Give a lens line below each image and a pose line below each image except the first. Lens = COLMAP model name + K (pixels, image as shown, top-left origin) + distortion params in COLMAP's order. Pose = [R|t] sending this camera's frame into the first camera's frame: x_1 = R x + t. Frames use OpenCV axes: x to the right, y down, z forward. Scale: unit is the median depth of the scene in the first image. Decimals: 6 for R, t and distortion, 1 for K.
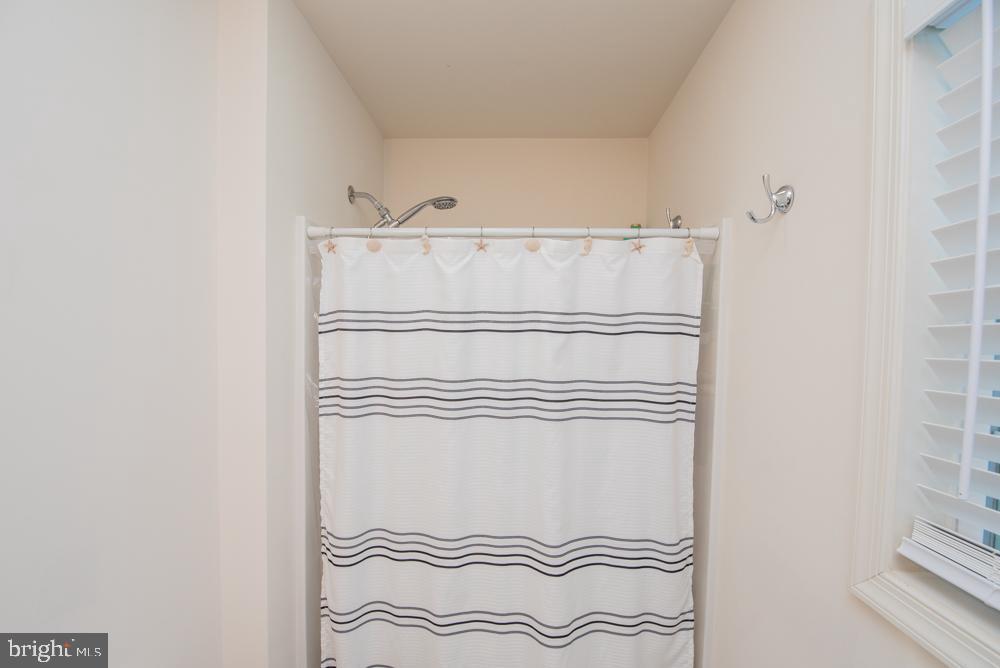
lens RADIAL K [[435.6, 0, 493.9], [0, 435.6, 332.0], [0, 0, 1]] dist [-0.002557, -0.009865]
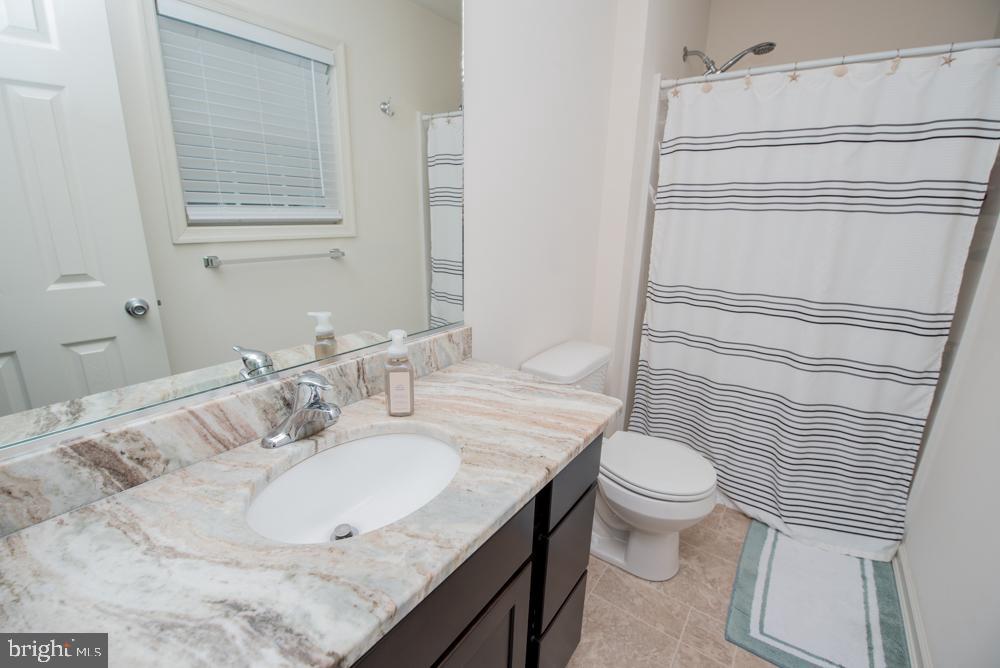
lens RADIAL K [[435.6, 0, 493.9], [0, 435.6, 332.0], [0, 0, 1]] dist [-0.002557, -0.009865]
pose [[0.835662, 0.147058, -0.529191, 0.017675], [-0.013210, 0.968592, 0.248303, 0.240097], [0.549085, -0.200507, 0.811358, -0.731750]]
